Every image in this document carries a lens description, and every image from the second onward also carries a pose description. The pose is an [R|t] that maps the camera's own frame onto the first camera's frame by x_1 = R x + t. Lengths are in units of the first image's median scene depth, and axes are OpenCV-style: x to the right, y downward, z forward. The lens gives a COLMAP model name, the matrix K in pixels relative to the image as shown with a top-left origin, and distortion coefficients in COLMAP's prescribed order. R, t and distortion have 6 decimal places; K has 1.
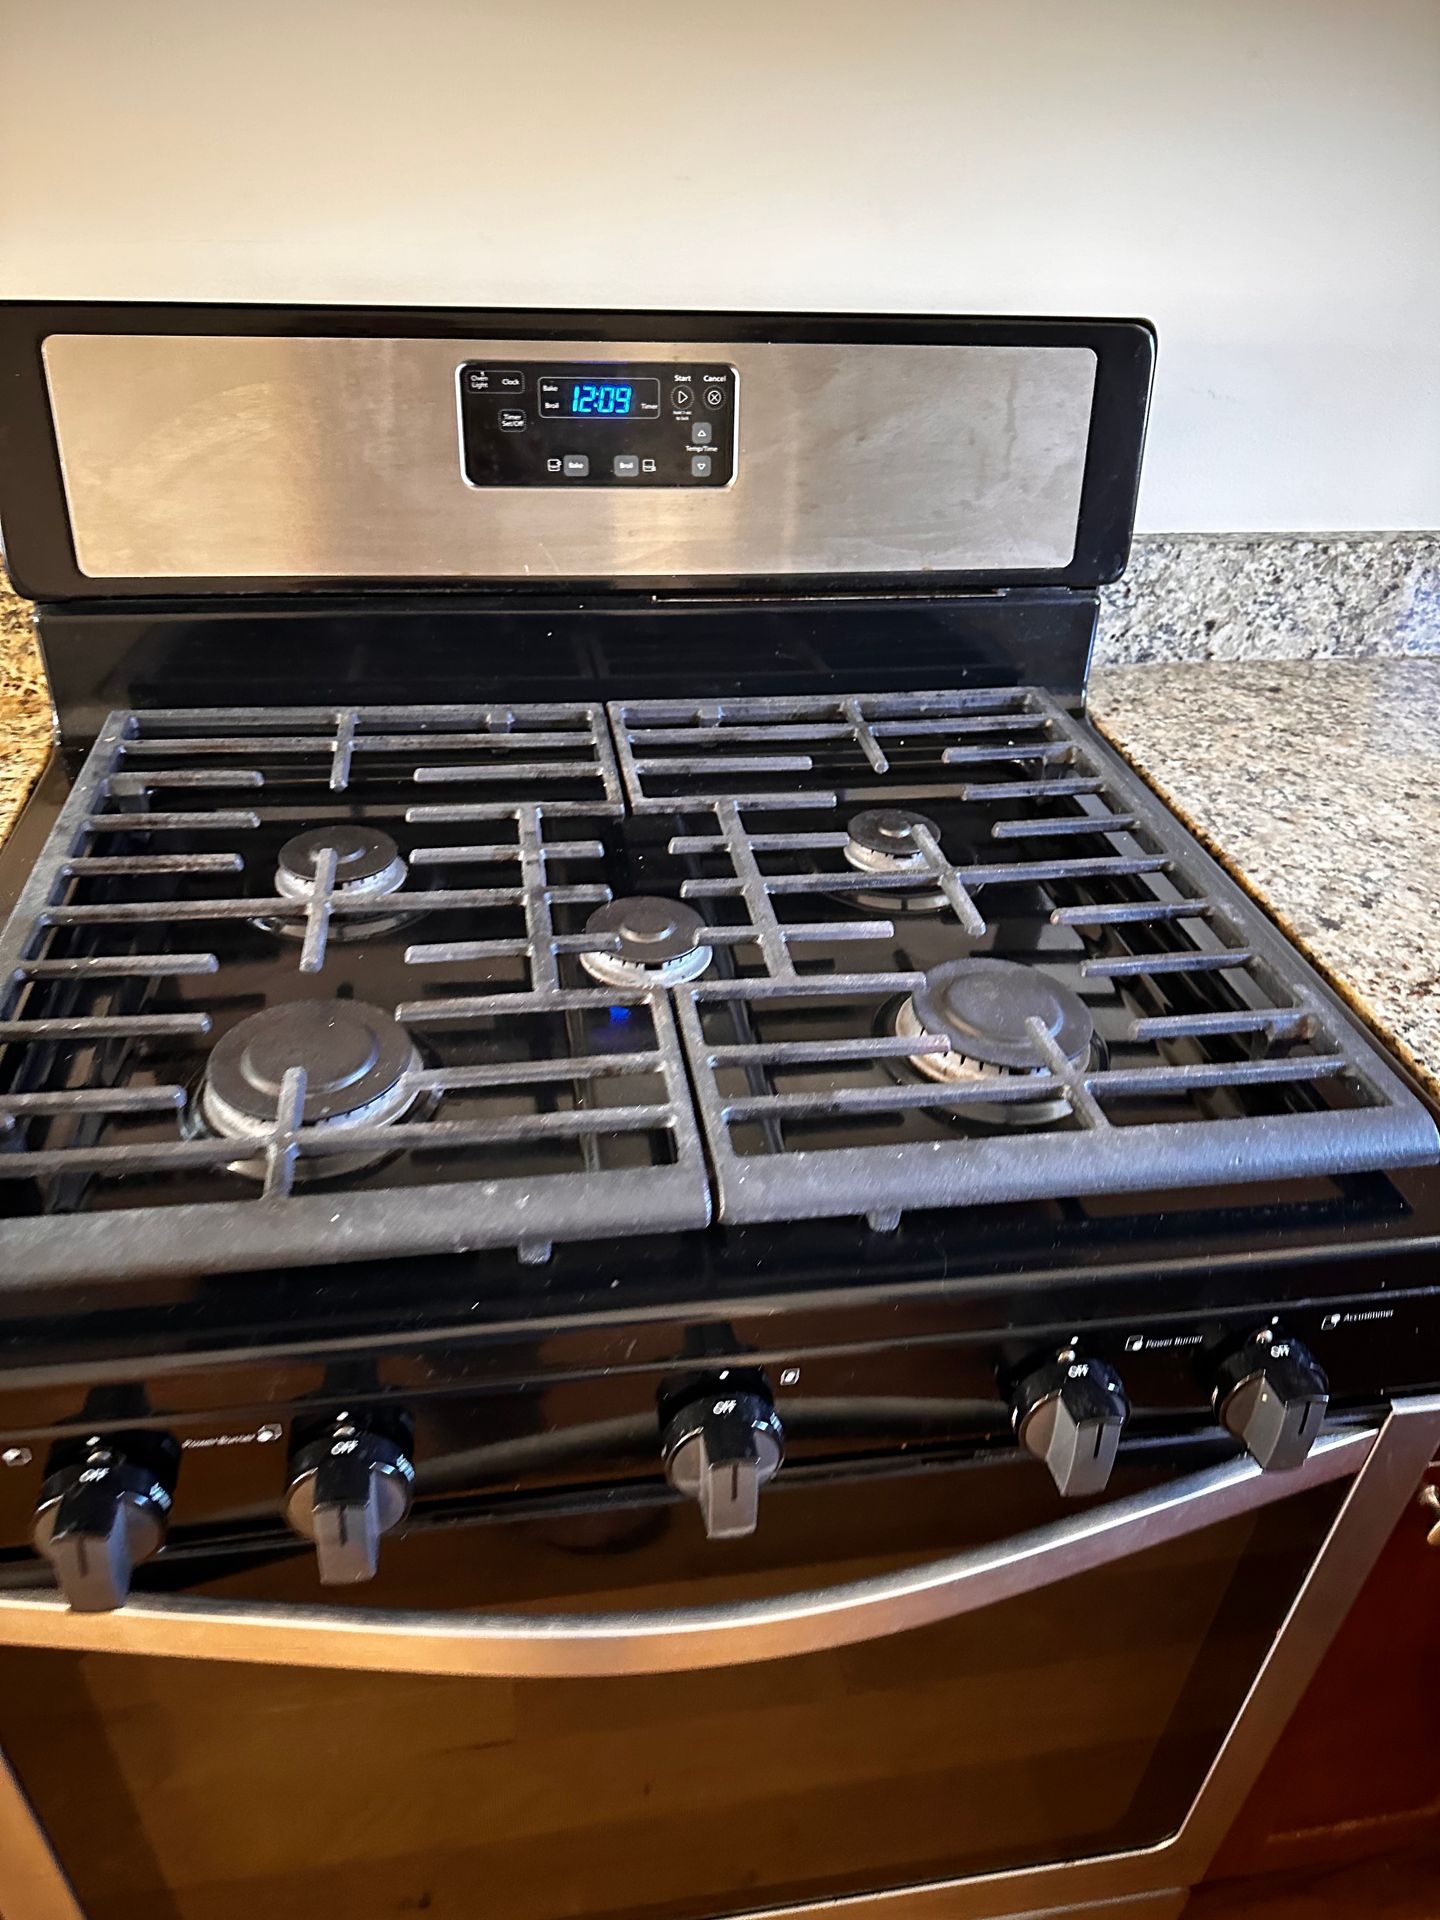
lens RADIAL K [[1361.9, 0, 712.1], [0, 1361.9, 941.2], [0, 0, 1]] dist [0.011507, -0.014831]
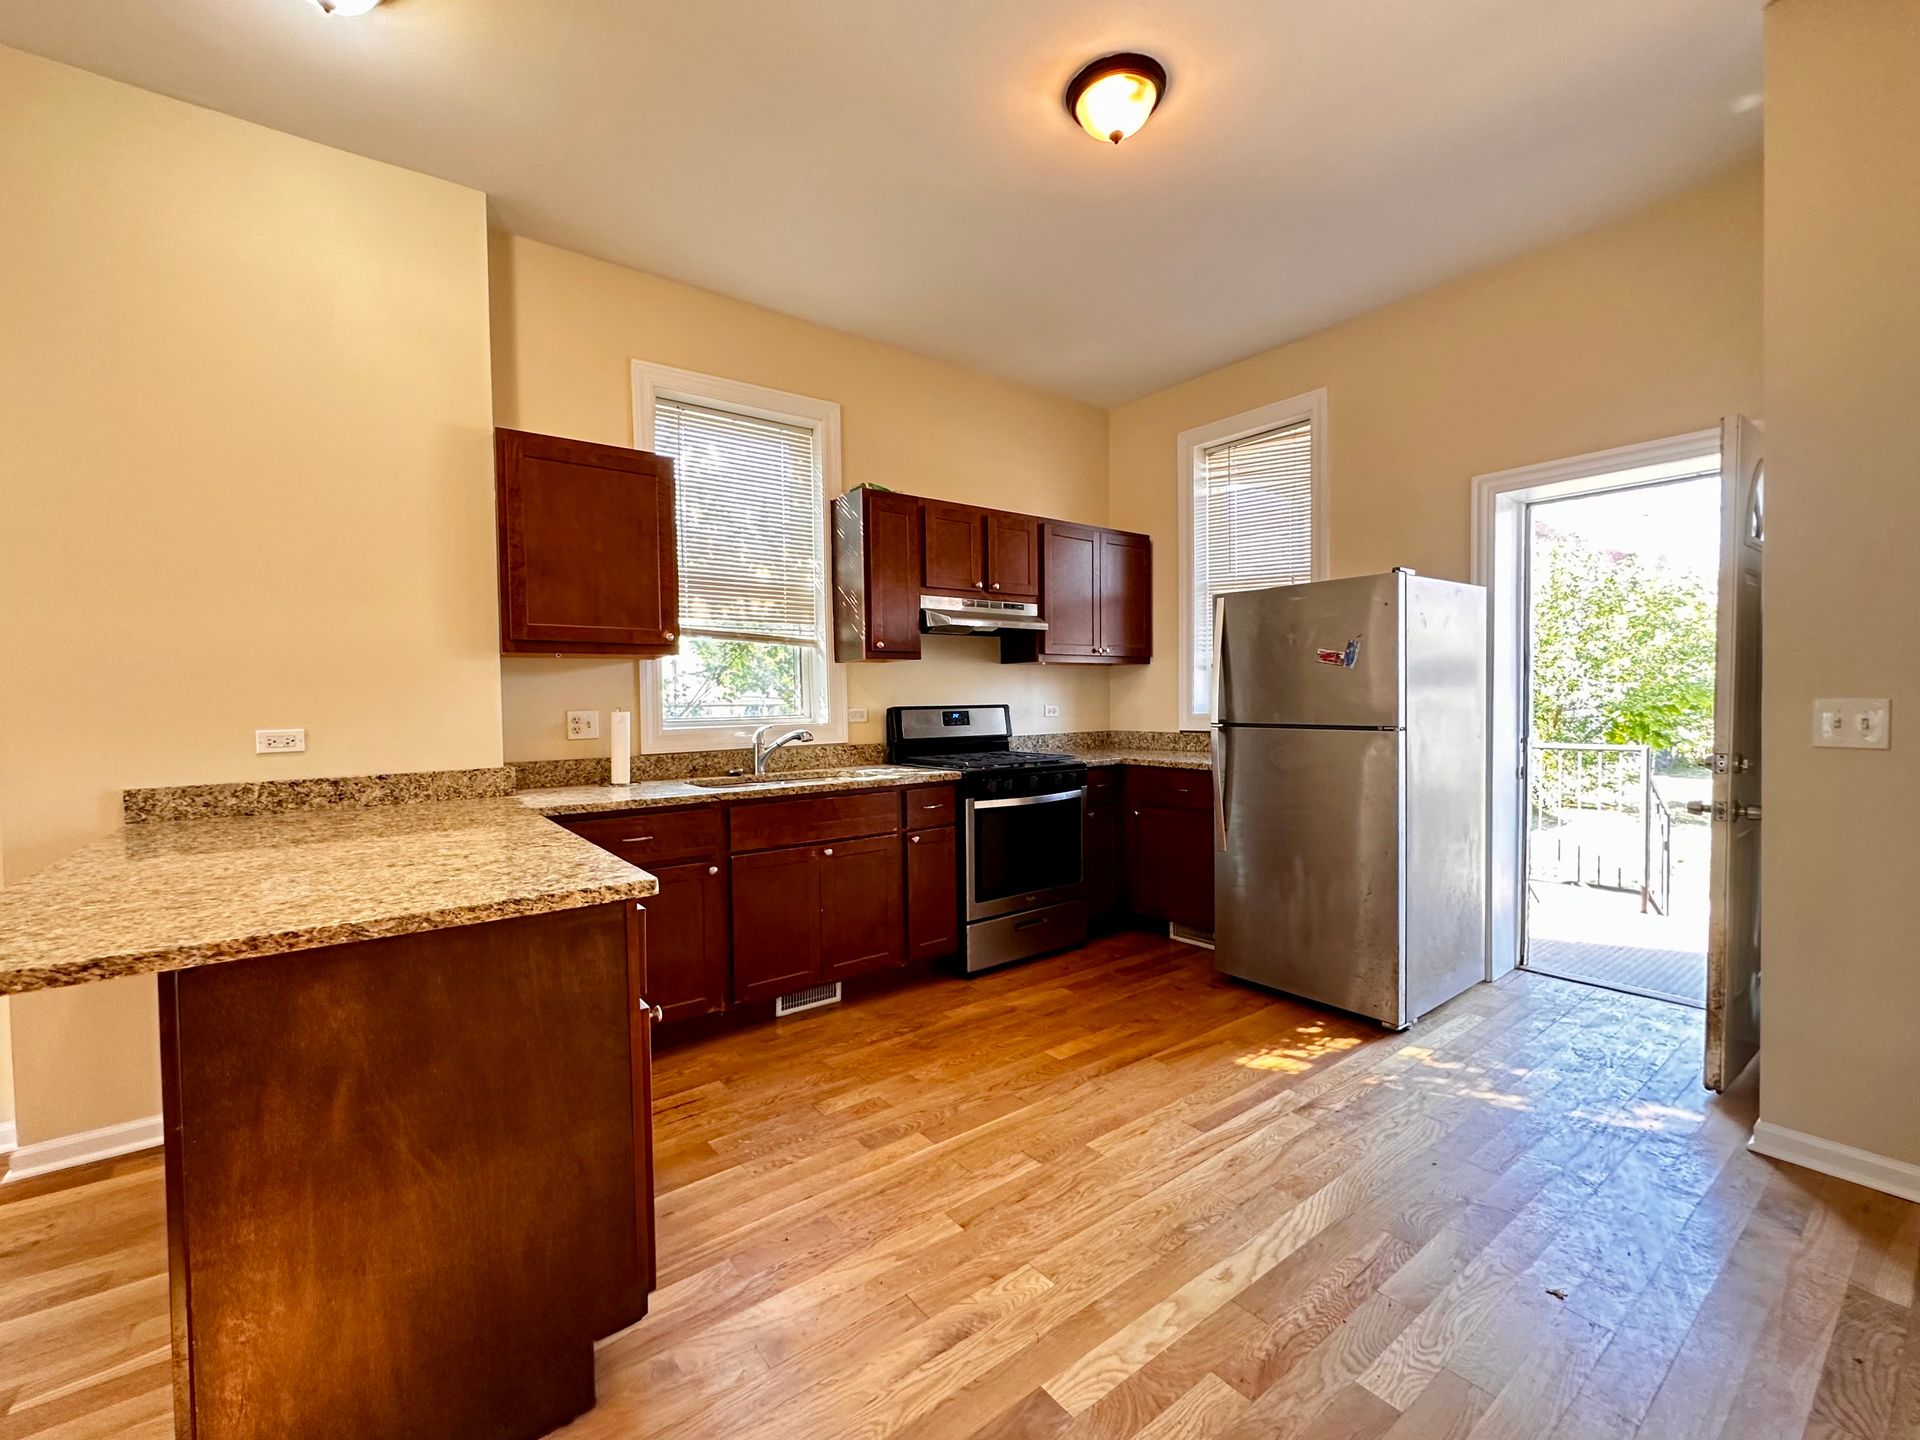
lens RADIAL K [[803.6, 0, 941.7], [0, 803.6, 717.8], [0, 0, 1]] dist [-0.003435, 0.000381]
pose [[0.881945, -0.069532, 0.466196, -1.866655], [0.304532, 0.838975, -0.450979, 1.362187], [-0.359770, 0.539710, 0.761104, -2.023483]]
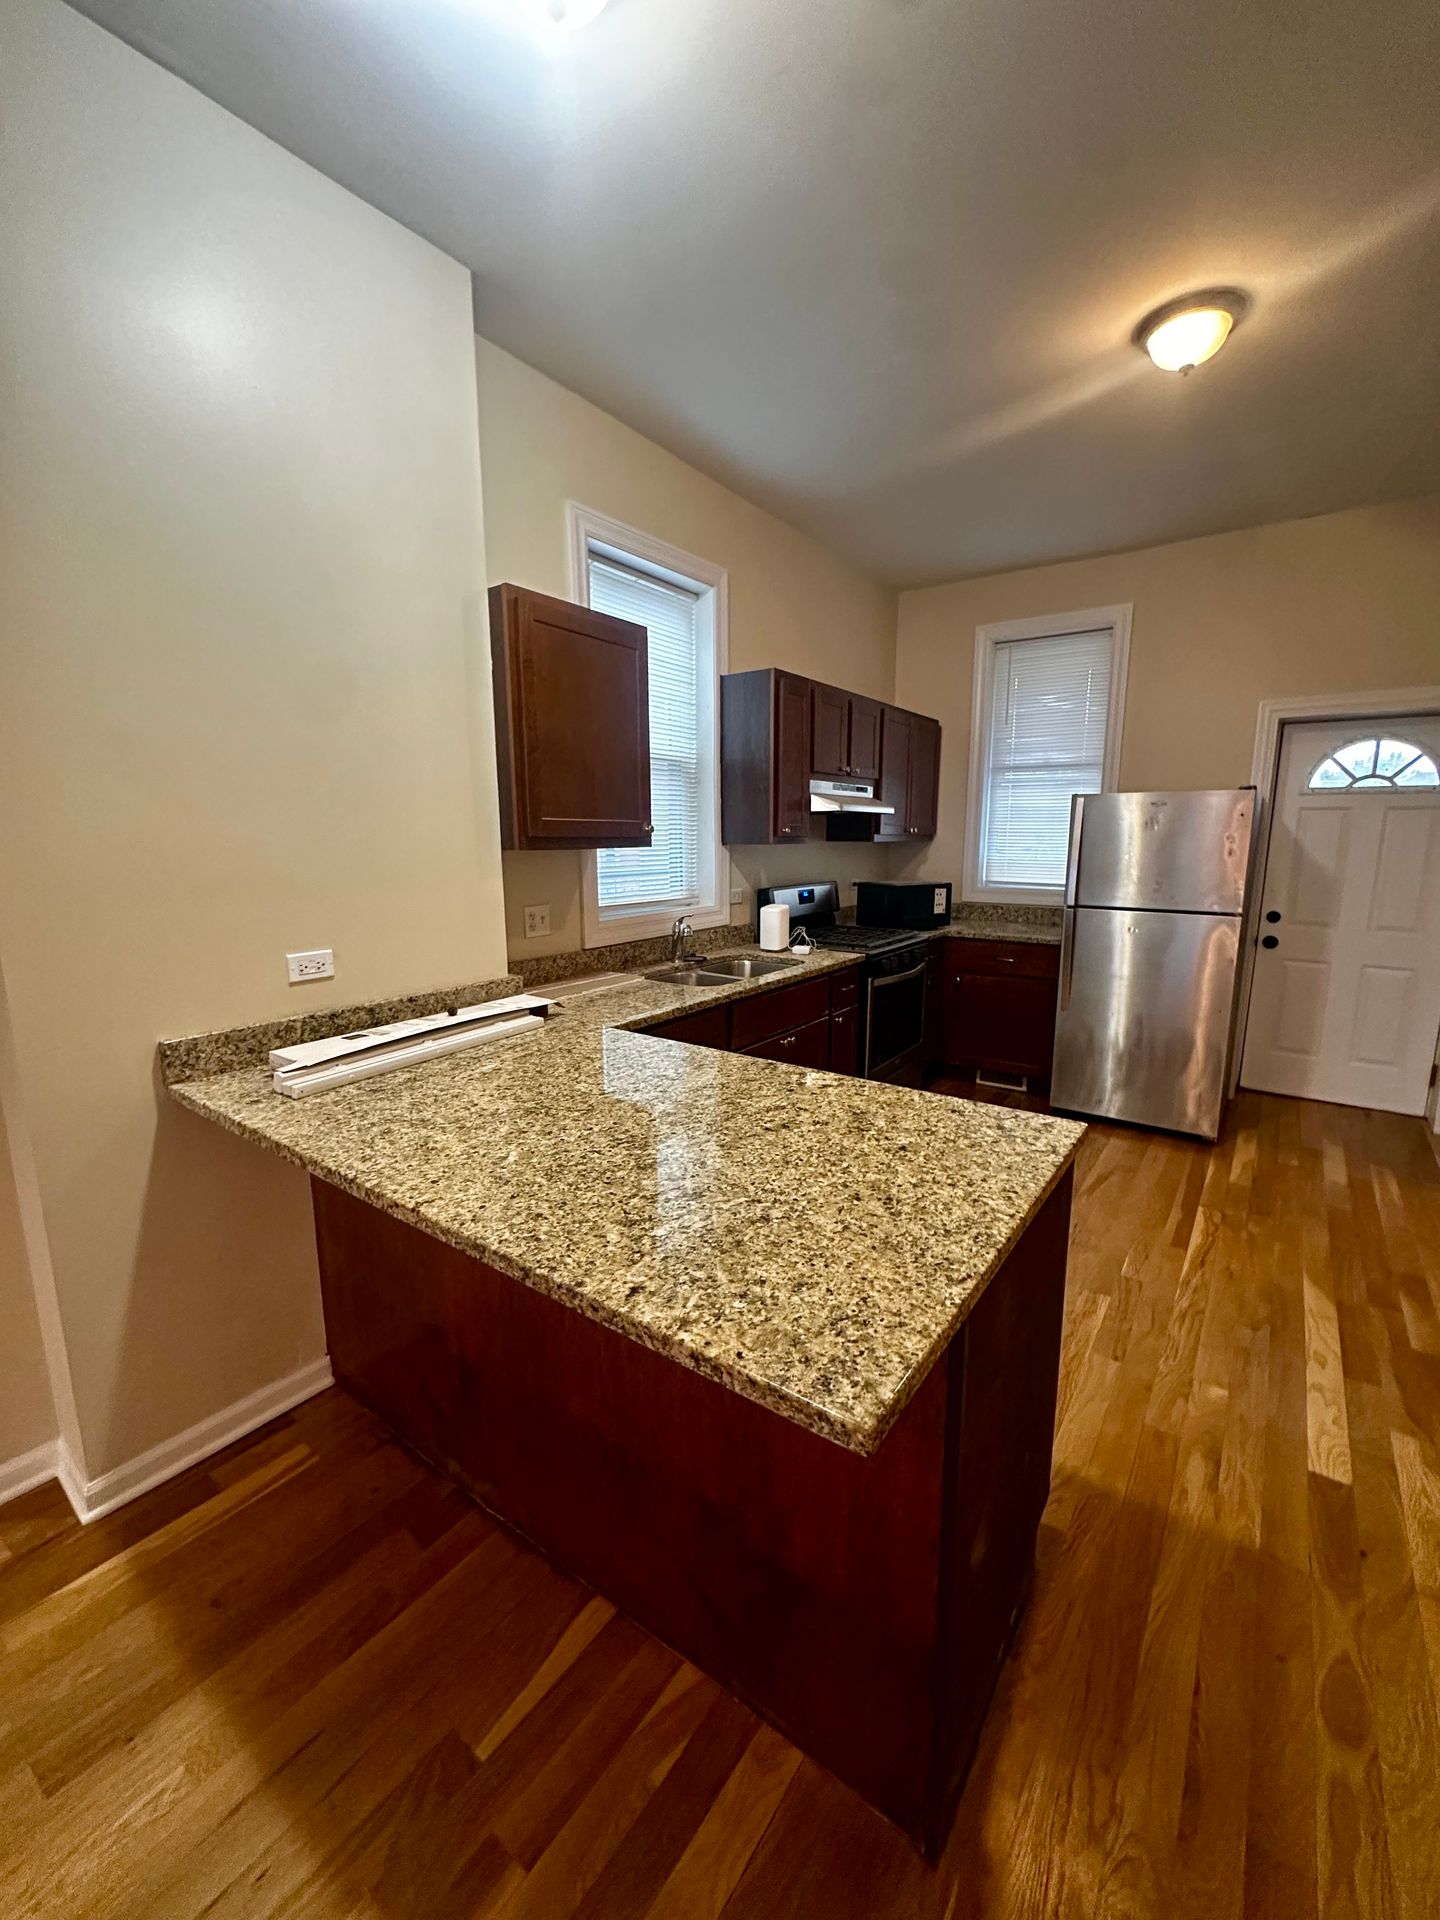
lens RADIAL K [[765.9, 0, 719.4], [0, 765.9, 962.9], [0, 0, 1]] dist [-0.004574, 0.000821]
pose [[0.705773, -0.162841, 0.689469, -3.001633], [0.418737, 0.880910, -0.220582, 0.629121], [-0.571440, 0.444387, 0.689911, -1.389078]]
